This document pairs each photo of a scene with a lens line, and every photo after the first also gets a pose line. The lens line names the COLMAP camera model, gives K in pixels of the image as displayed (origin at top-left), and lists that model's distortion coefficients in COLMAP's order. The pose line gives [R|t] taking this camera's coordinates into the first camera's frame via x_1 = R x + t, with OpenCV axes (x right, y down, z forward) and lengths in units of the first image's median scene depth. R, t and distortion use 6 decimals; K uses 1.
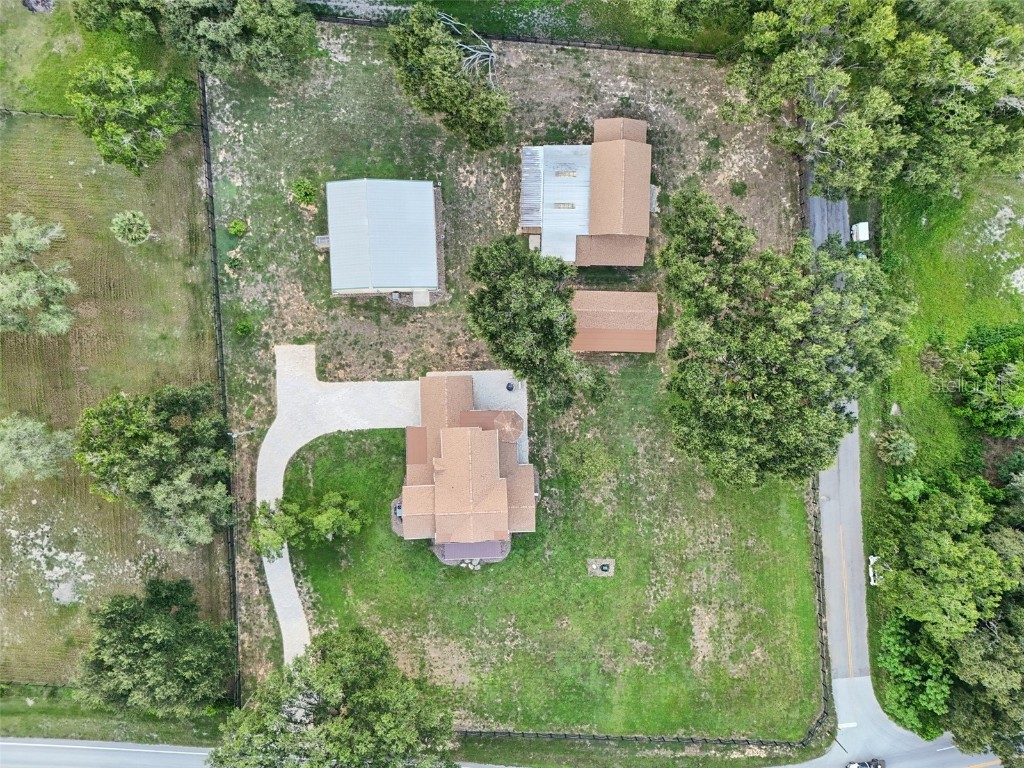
lens RADIAL K [[781.2, 0, 512.0], [0, 781.2, 384.0], [0, 0, 1]] dist [0.117695, -0.179723]
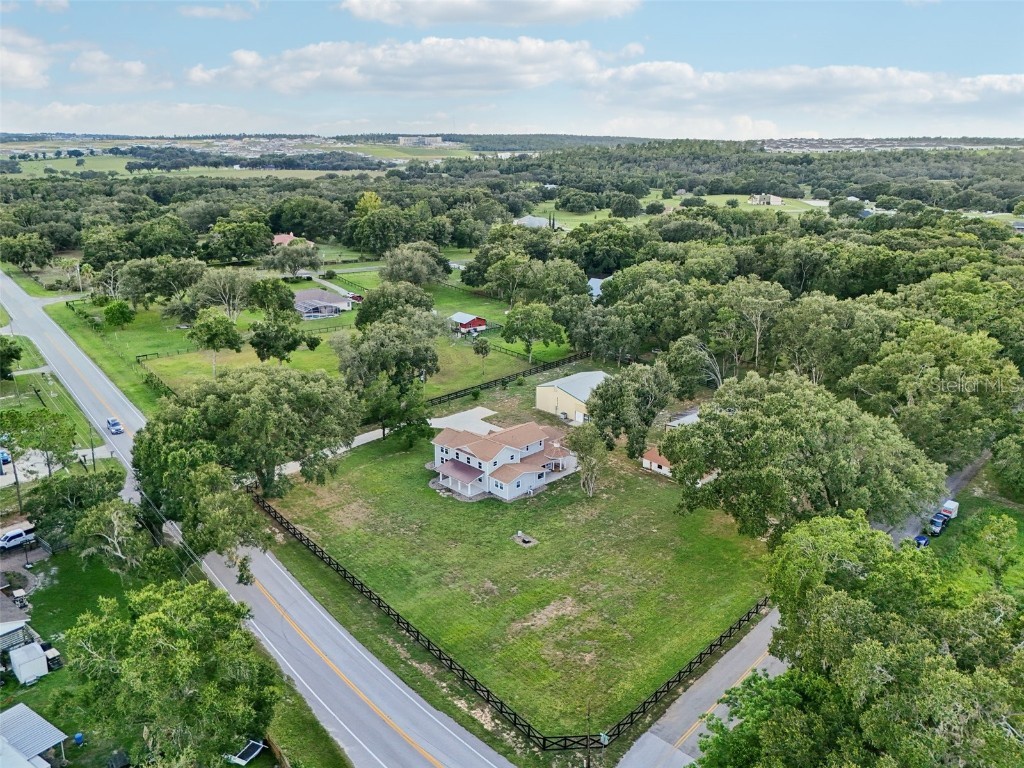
lens RADIAL K [[768.3, 0, 512.0], [0, 768.3, 384.0], [0, 0, 1]] dist [0.065514, -0.060943]
pose [[0.680727, 0.178205, -0.710530, 0.737828], [-0.732166, 0.196377, -0.652203, 0.821354], [0.023306, 0.964199, 0.264155, 0.581243]]
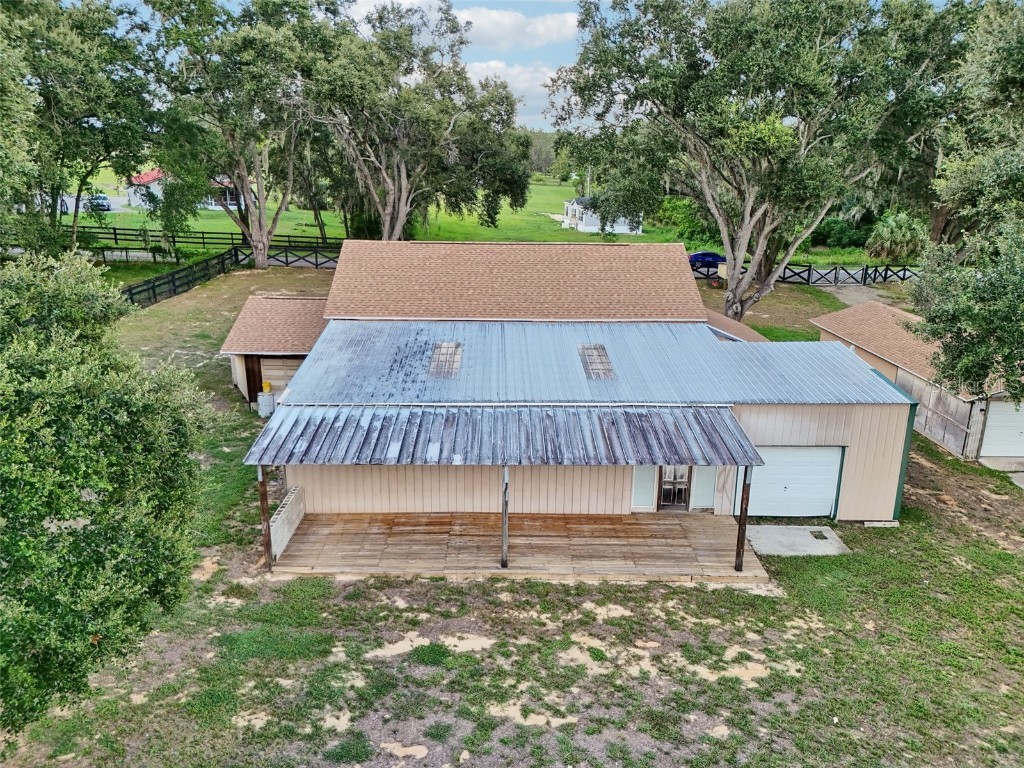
lens RADIAL K [[768.3, 0, 512.0], [0, 768.3, 384.0], [0, 0, 1]] dist [0.065514, -0.060943]
pose [[-0.036093, -0.325857, 0.944730, -0.120370], [0.999327, -0.005558, 0.036262, -0.249924], [-0.006565, 0.945403, 0.325839, 0.917637]]
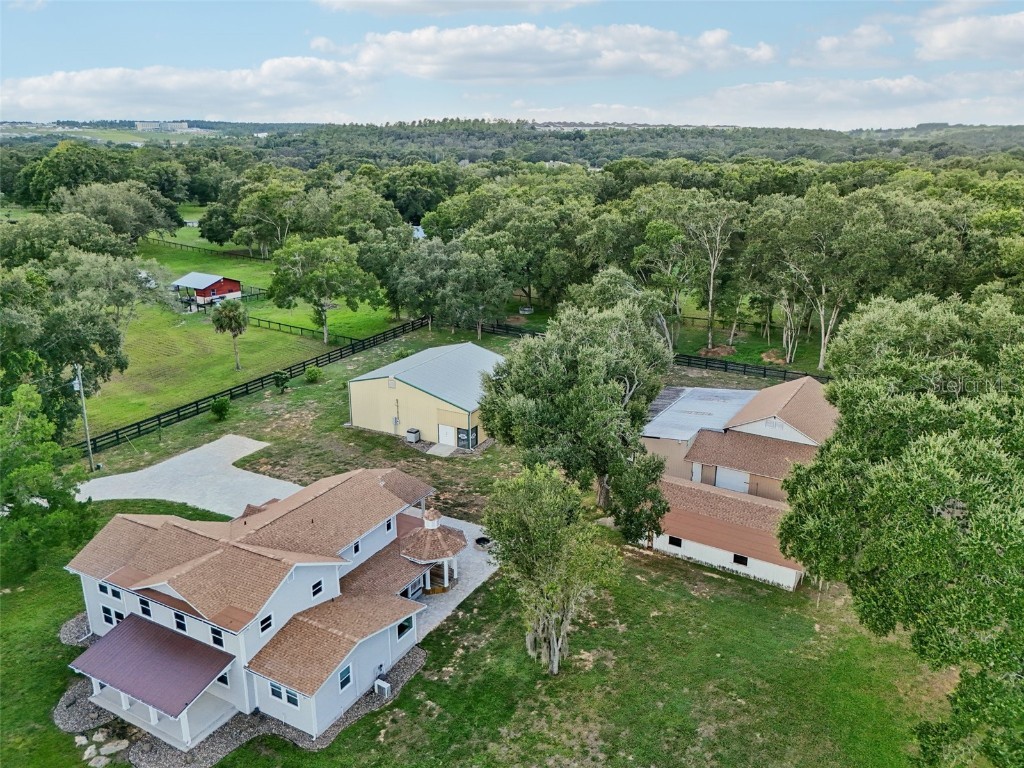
lens RADIAL K [[768.3, 0, 512.0], [0, 768.3, 384.0], [0, 0, 1]] dist [0.065514, -0.060943]
pose [[0.860656, 0.114405, -0.496169, 0.245903], [-0.507996, 0.259557, -0.821323, 0.372418], [0.034820, 0.958927, 0.281506, 0.768049]]
